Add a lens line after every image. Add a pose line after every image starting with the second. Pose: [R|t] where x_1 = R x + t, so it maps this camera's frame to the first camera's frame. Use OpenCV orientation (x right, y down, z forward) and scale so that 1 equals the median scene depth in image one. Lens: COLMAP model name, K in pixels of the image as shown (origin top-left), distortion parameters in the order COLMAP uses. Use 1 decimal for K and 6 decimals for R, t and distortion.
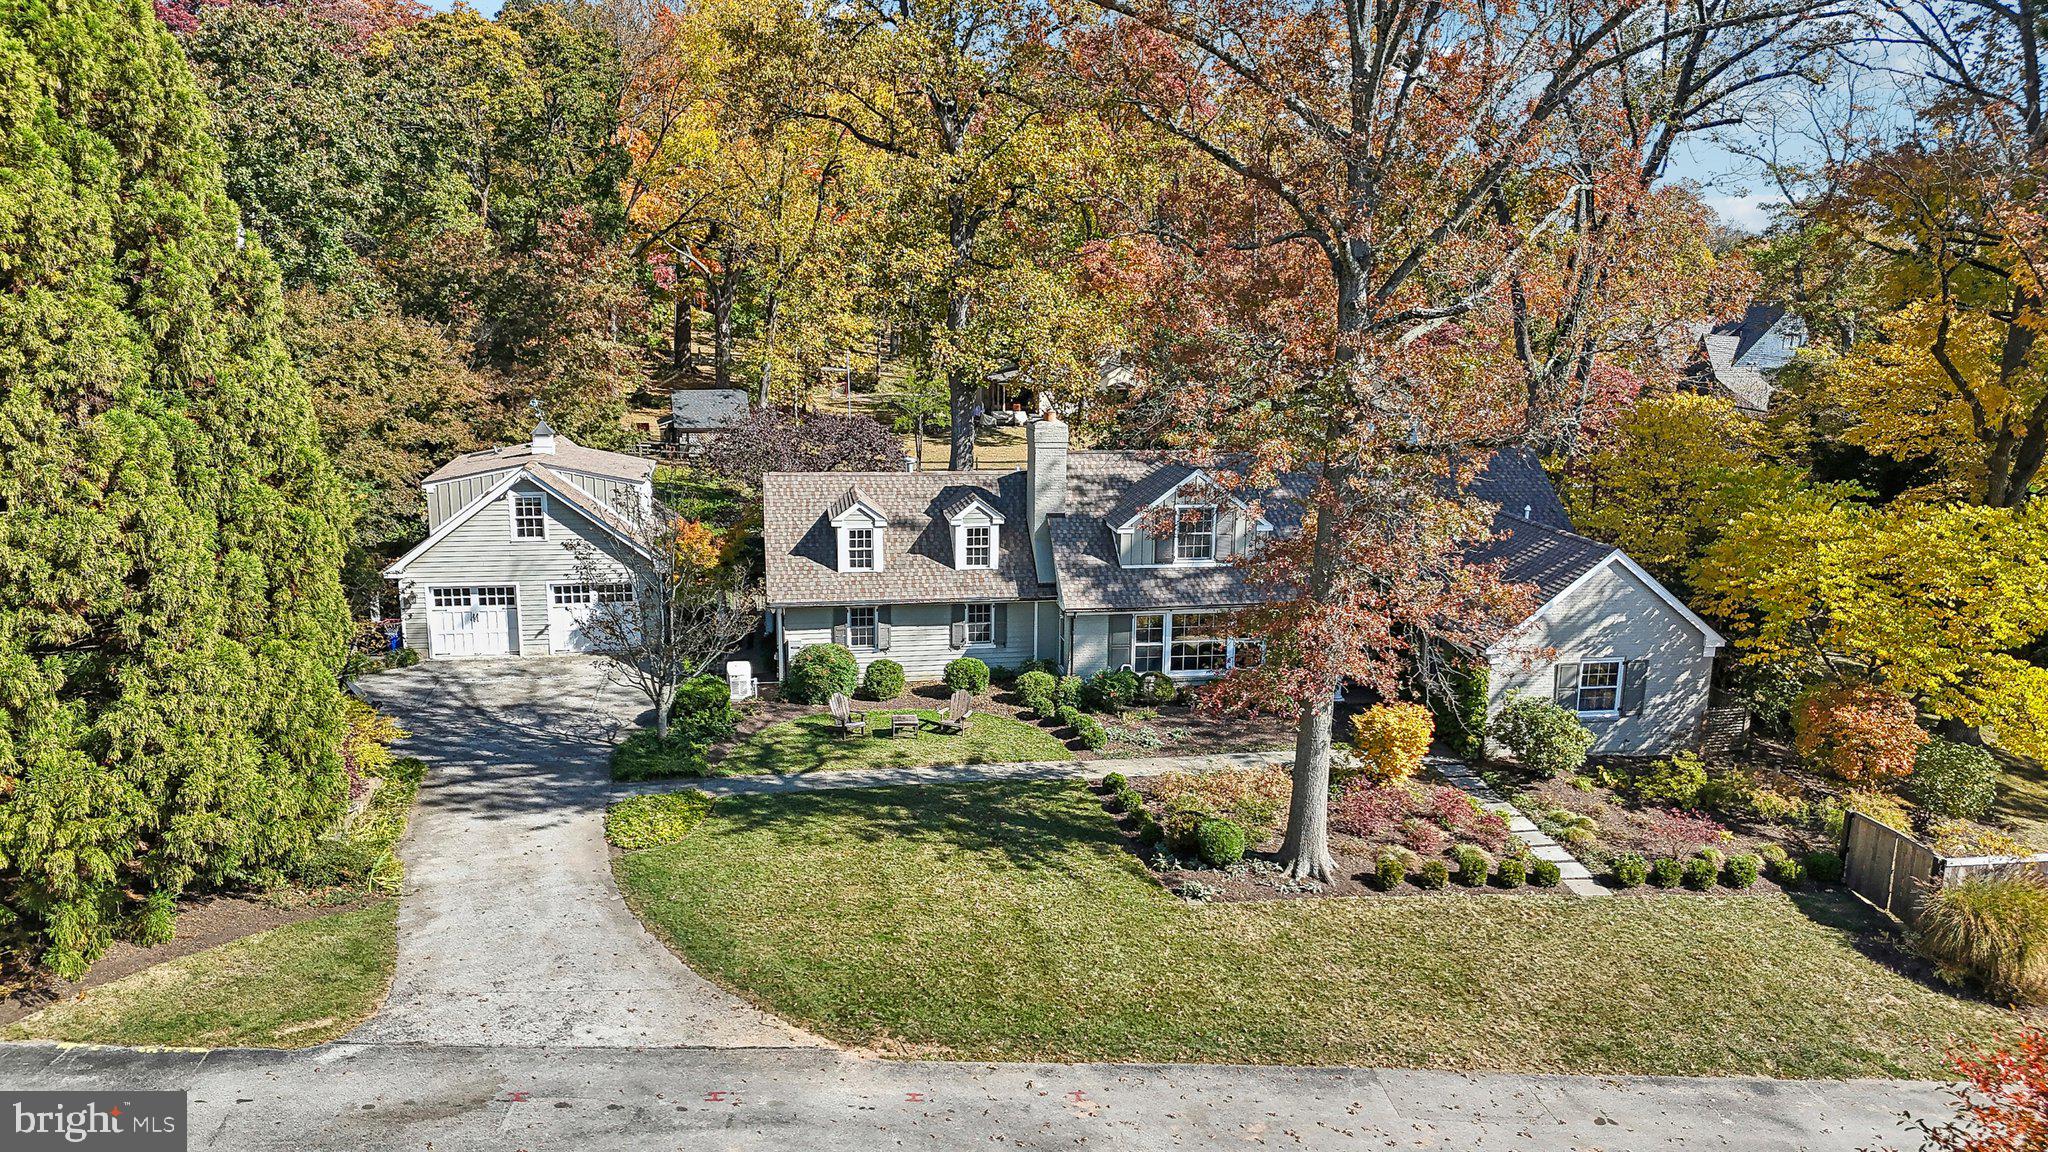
lens RADIAL K [[1454.0, 0, 1031.3], [0, 1454.0, 513.3], [0, 0, 1]] dist [0.126243, -0.144329]
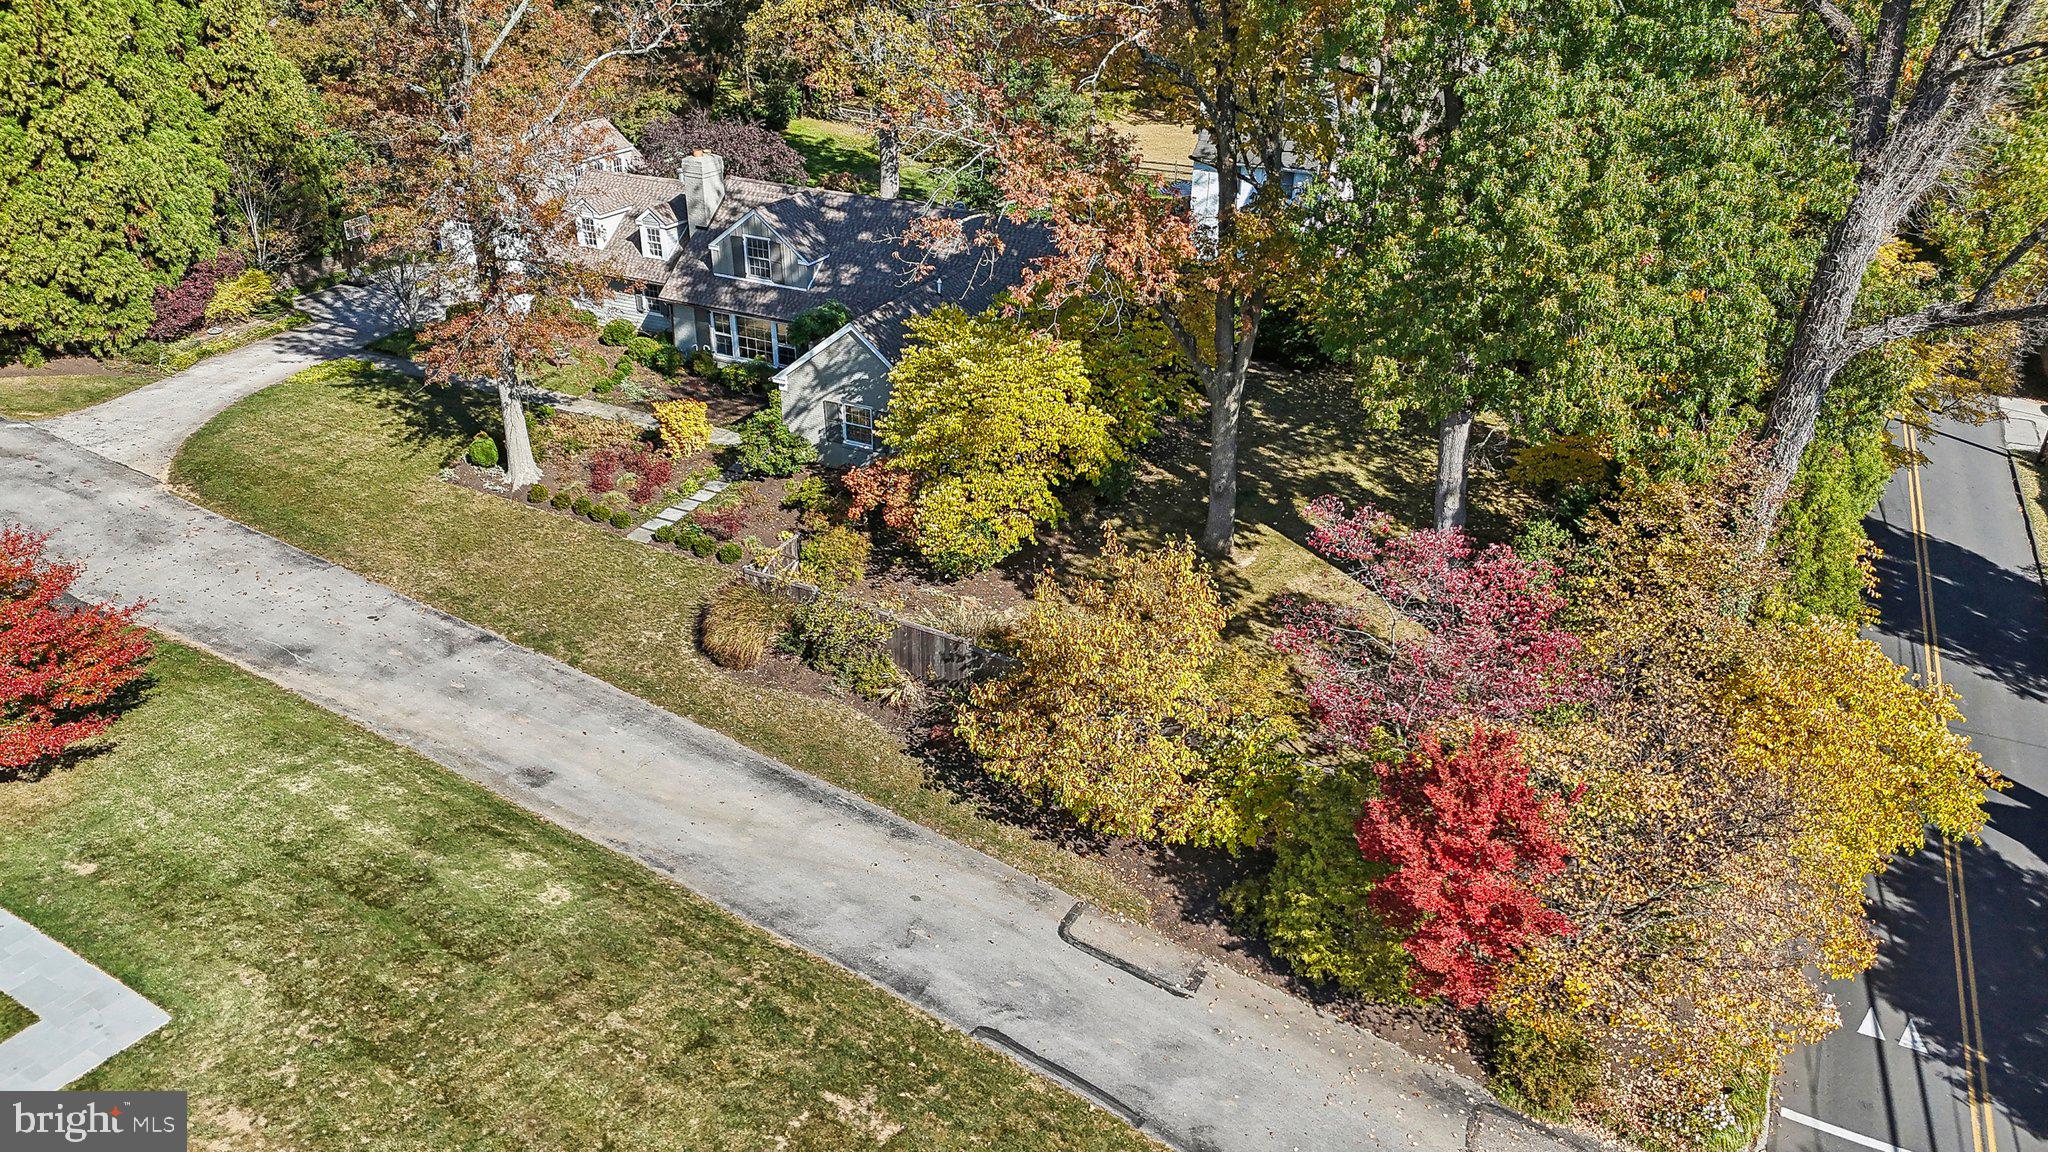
lens RADIAL K [[1403.4, 0, 1026.6], [0, 1403.4, 596.6], [0, 0, 1]] dist [0.139657, -0.201867]
pose [[0.806215, 0.278517, -0.521963, 1.252808], [-0.101168, 0.934164, 0.342204, -0.193824], [0.582909, -0.223084, 0.781314, 0.061877]]
